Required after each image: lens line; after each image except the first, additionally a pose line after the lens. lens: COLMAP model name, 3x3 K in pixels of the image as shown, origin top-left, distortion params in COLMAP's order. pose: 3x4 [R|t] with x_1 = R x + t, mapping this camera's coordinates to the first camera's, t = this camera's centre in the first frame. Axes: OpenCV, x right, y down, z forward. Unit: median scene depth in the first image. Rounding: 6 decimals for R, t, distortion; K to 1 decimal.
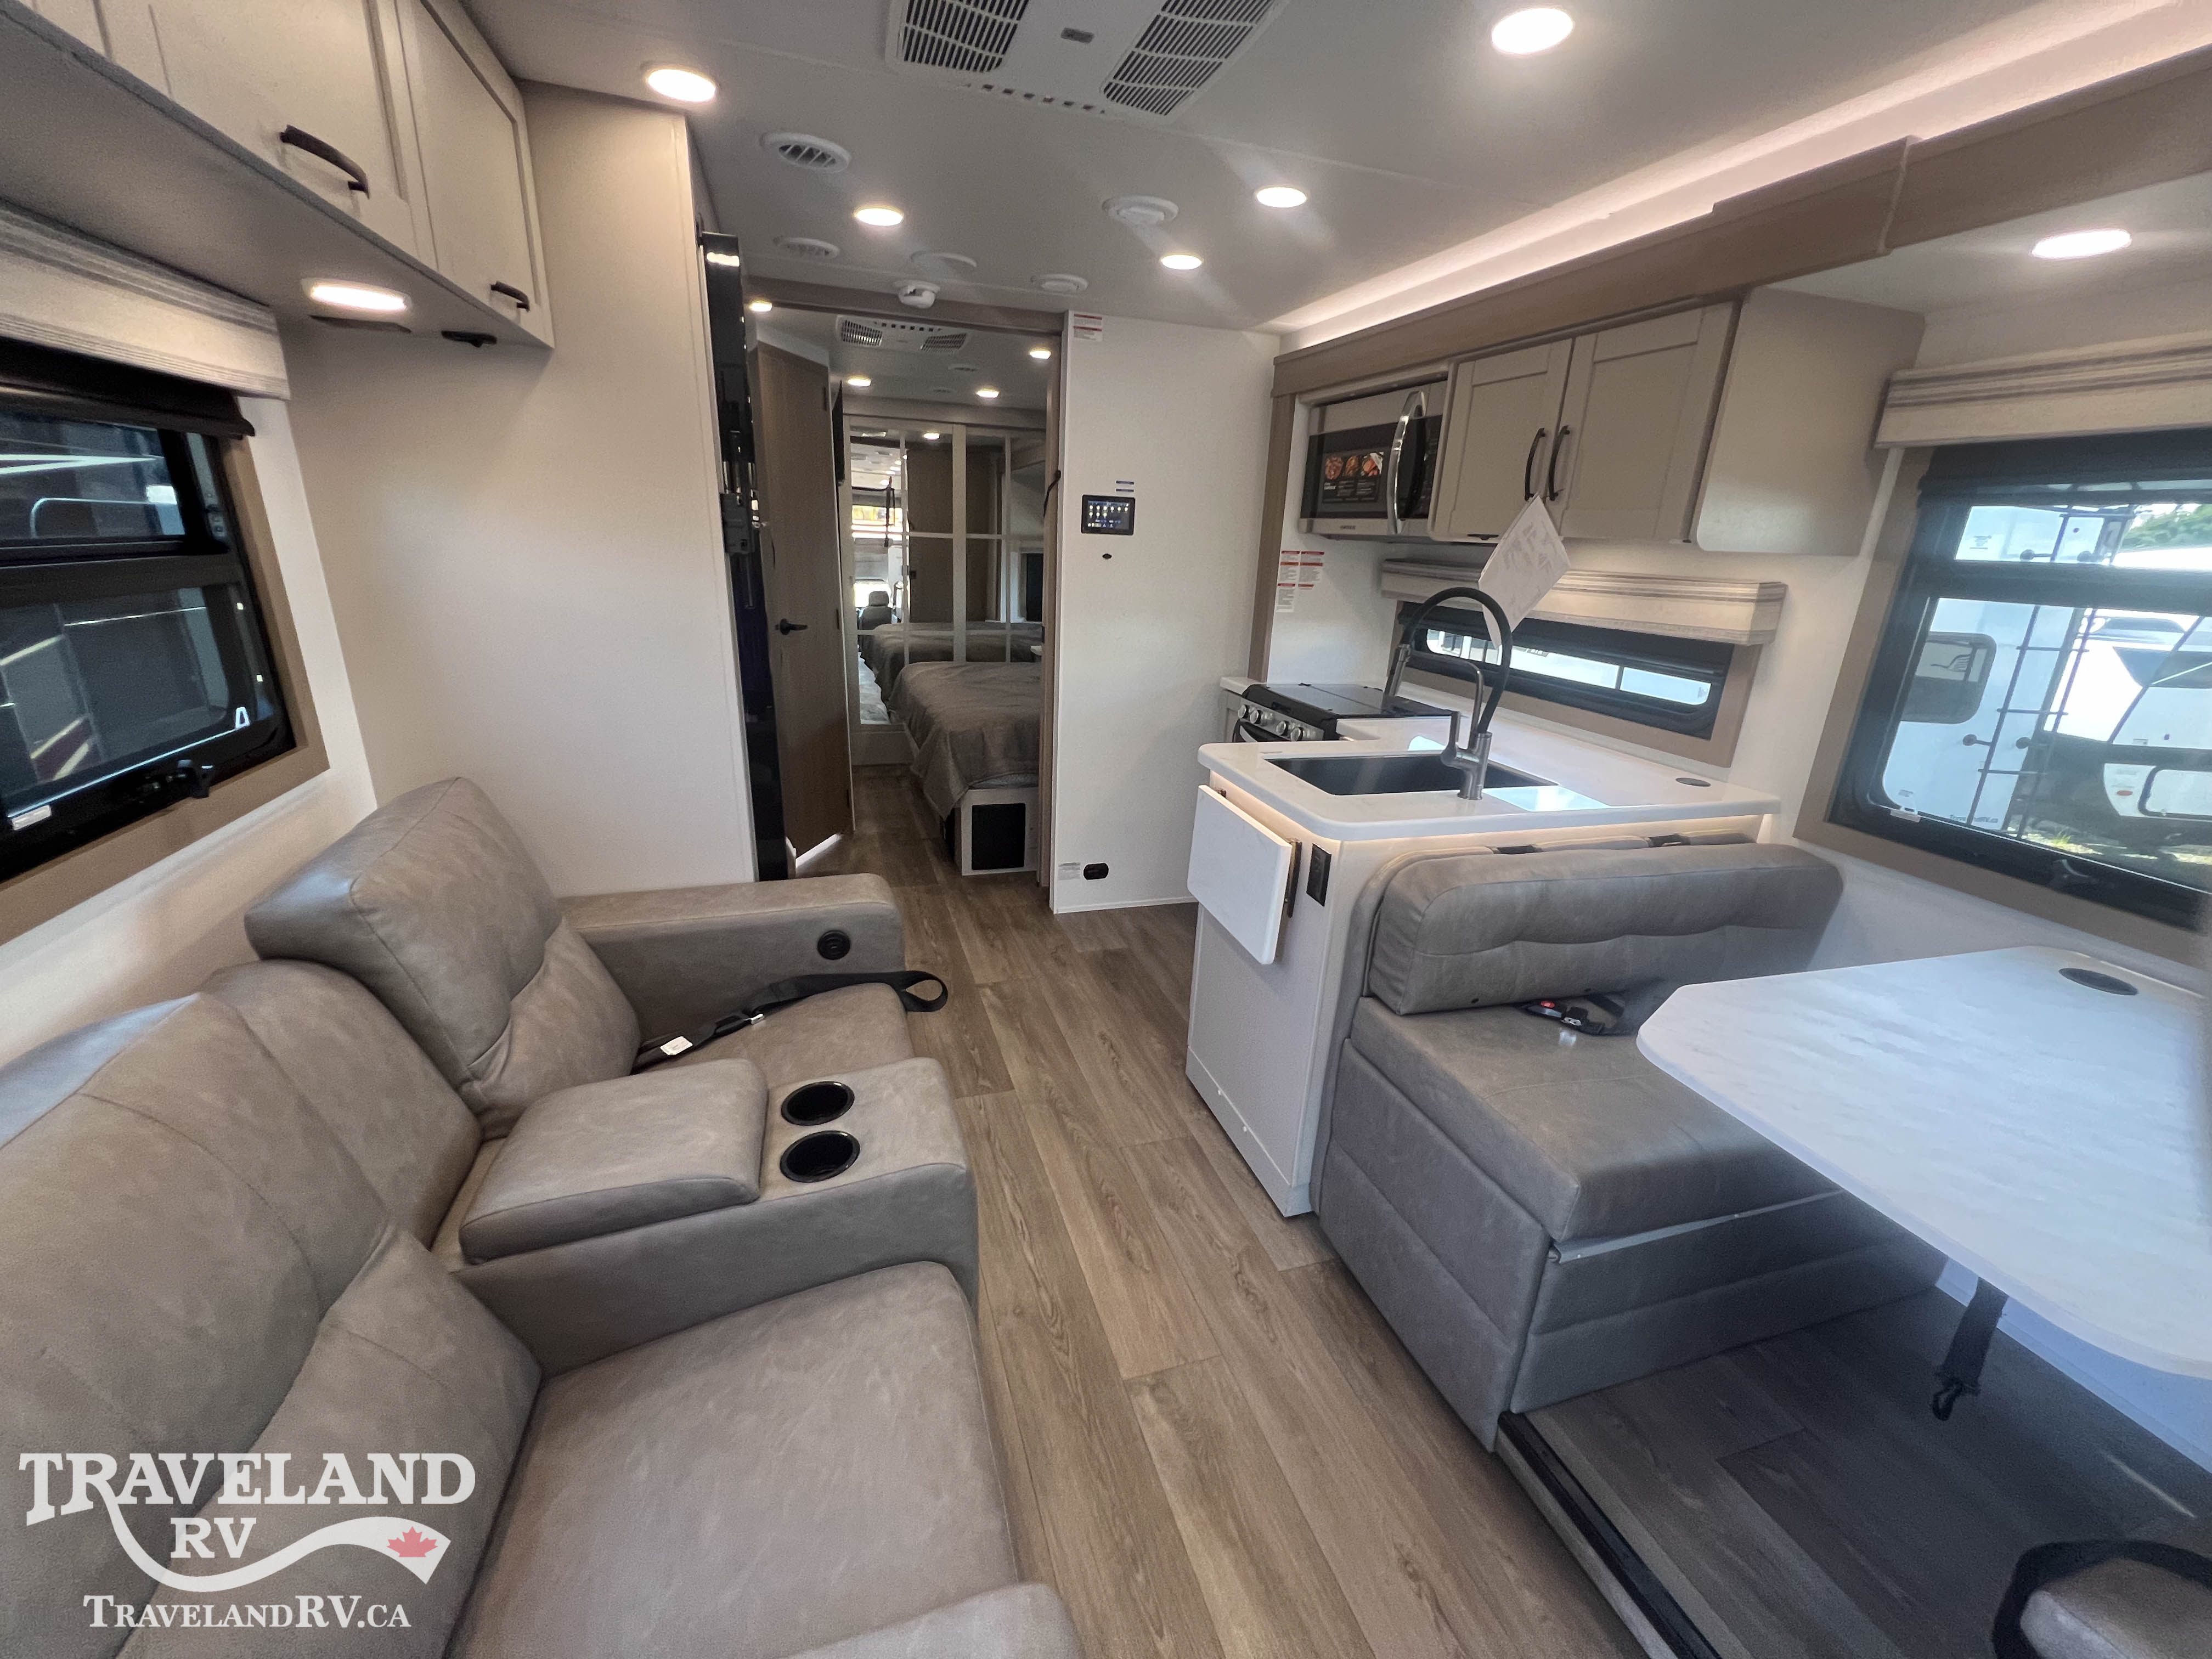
lens RADIAL K [[885.3, 0, 1105.9], [0, 885.3, 838.4], [0, 0, 1]] dist [0.001499, 0.000689]
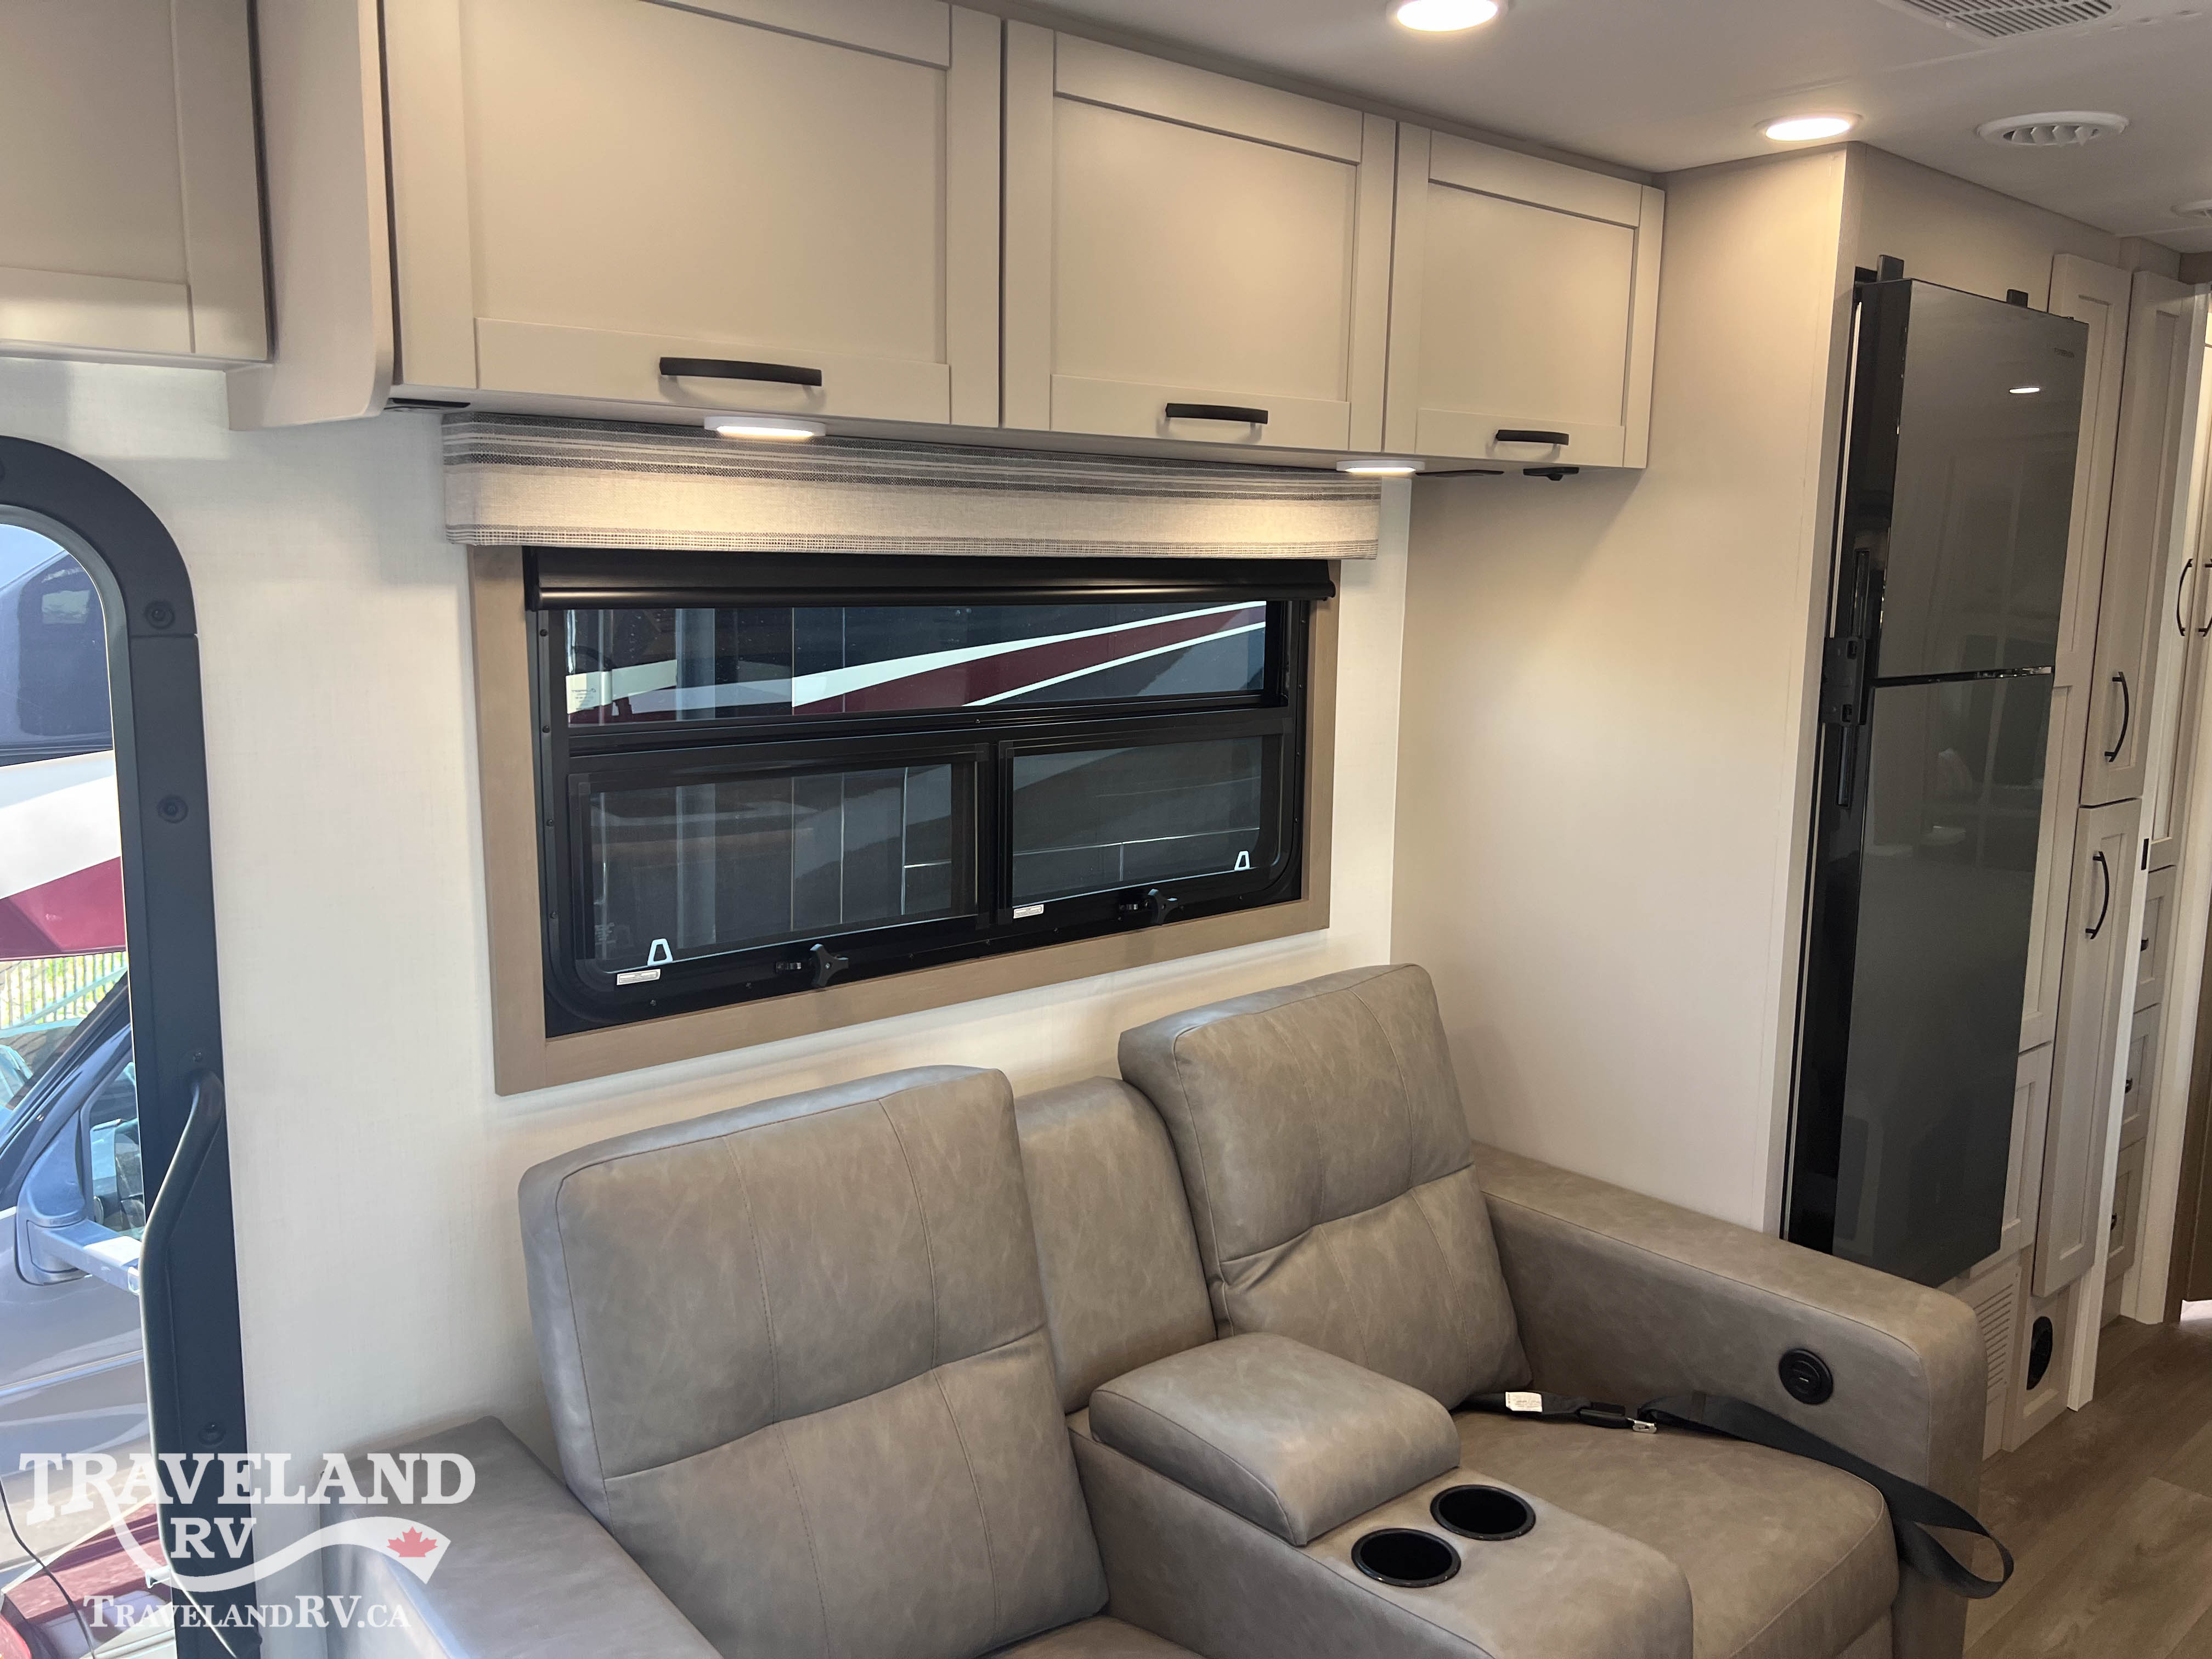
lens RADIAL K [[1680.0, 0, 1111.8], [0, 1680.0, 814.7], [0, 0, 1]] dist [0.010820, -0.001329]
pose [[0.390435, 0.106026, -0.914505, 0.481691], [-0.302637, 0.952922, -0.018727, -0.070934], [0.869466, 0.284074, 0.404142, 0.054295]]
